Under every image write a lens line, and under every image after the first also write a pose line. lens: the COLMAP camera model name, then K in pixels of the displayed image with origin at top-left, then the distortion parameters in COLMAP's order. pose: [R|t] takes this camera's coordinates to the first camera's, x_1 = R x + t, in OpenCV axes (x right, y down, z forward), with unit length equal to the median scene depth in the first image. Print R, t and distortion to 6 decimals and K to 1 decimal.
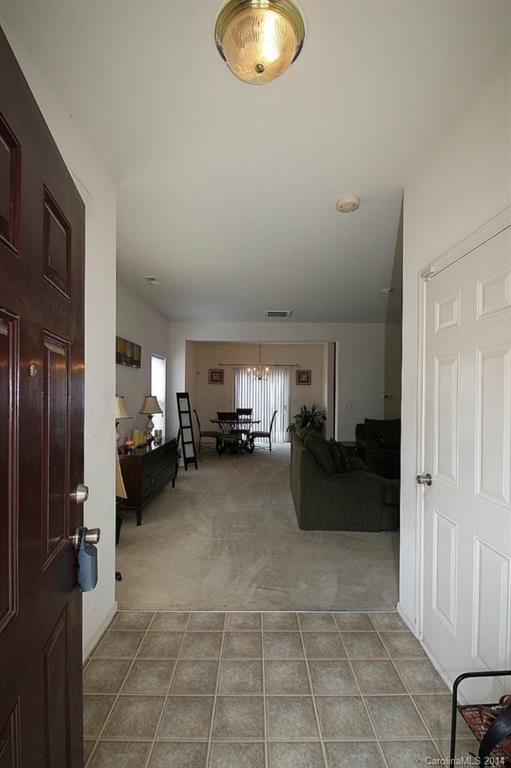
lens RADIAL K [[358.5, 0, 258.9], [0, 358.5, 392.7], [0, 0, 1]] dist [0.023191, -0.023648]
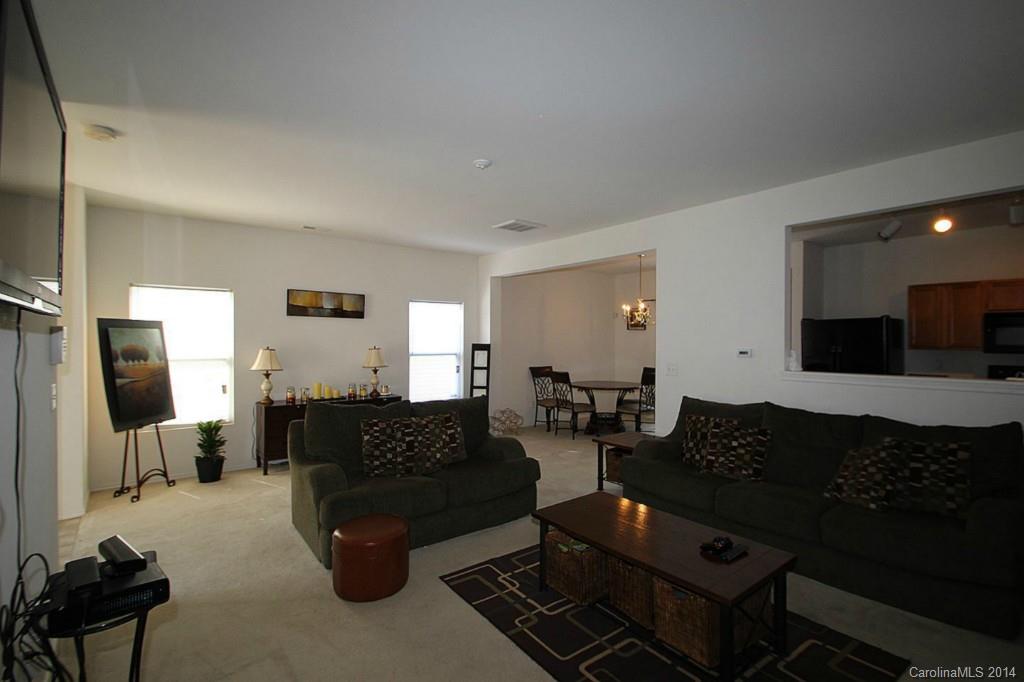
lens RADIAL K [[478.0, 0, 522.6], [0, 478.0, 340.8], [0, 0, 1]] dist [0.023191, -0.023648]
pose [[0.626386, -0.003571, -0.779505, 0.486274], [0.004037, 0.999991, -0.001337, -0.003588], [0.779503, -0.002309, 0.626394, 0.292230]]
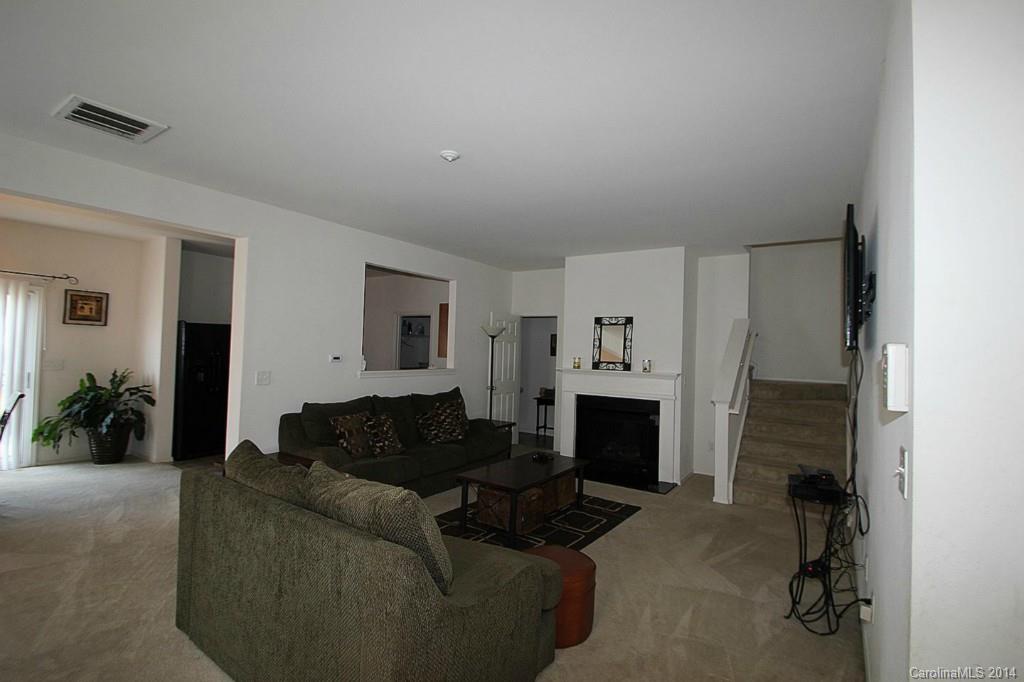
lens RADIAL K [[478.0, 0, 522.6], [0, 478.0, 340.8], [0, 0, 1]] dist [0.023191, -0.023648]
pose [[0.556671, 0.027666, 0.830272, -0.065975], [-0.024534, 0.999557, -0.016858, -0.007301], [-0.830371, -0.010986, 0.557103, 0.271314]]
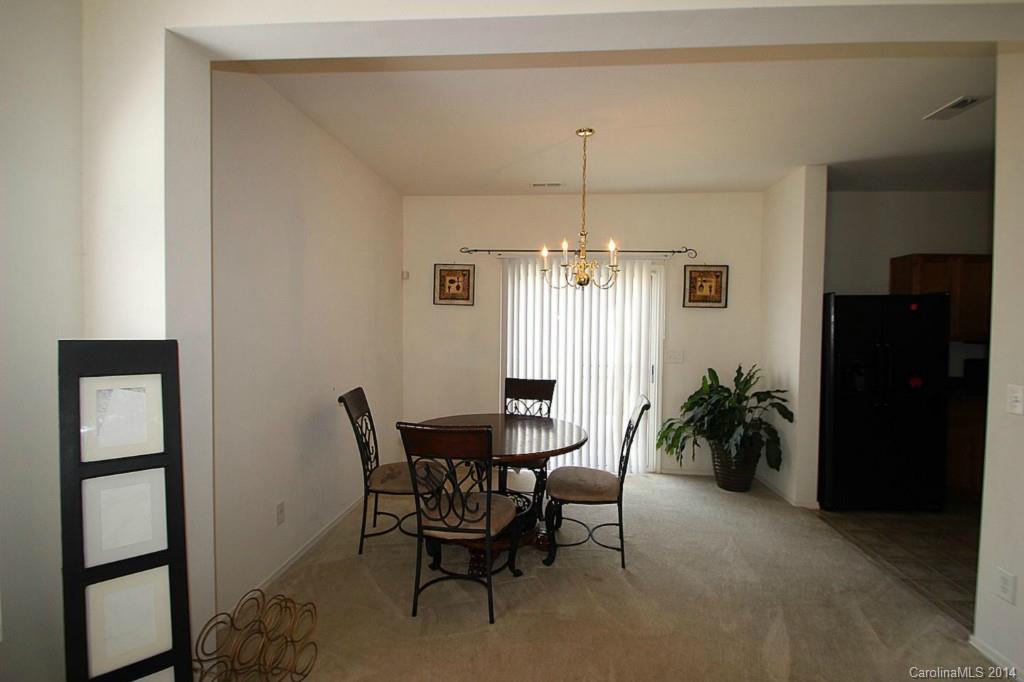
lens RADIAL K [[478.0, 0, 522.6], [0, 478.0, 340.8], [0, 0, 1]] dist [0.023191, -0.023648]
pose [[0.996440, 0.005912, -0.084100, -0.012204], [-0.003121, 0.999441, 0.033279, -0.005857], [0.084250, -0.032898, 0.995901, 0.578876]]
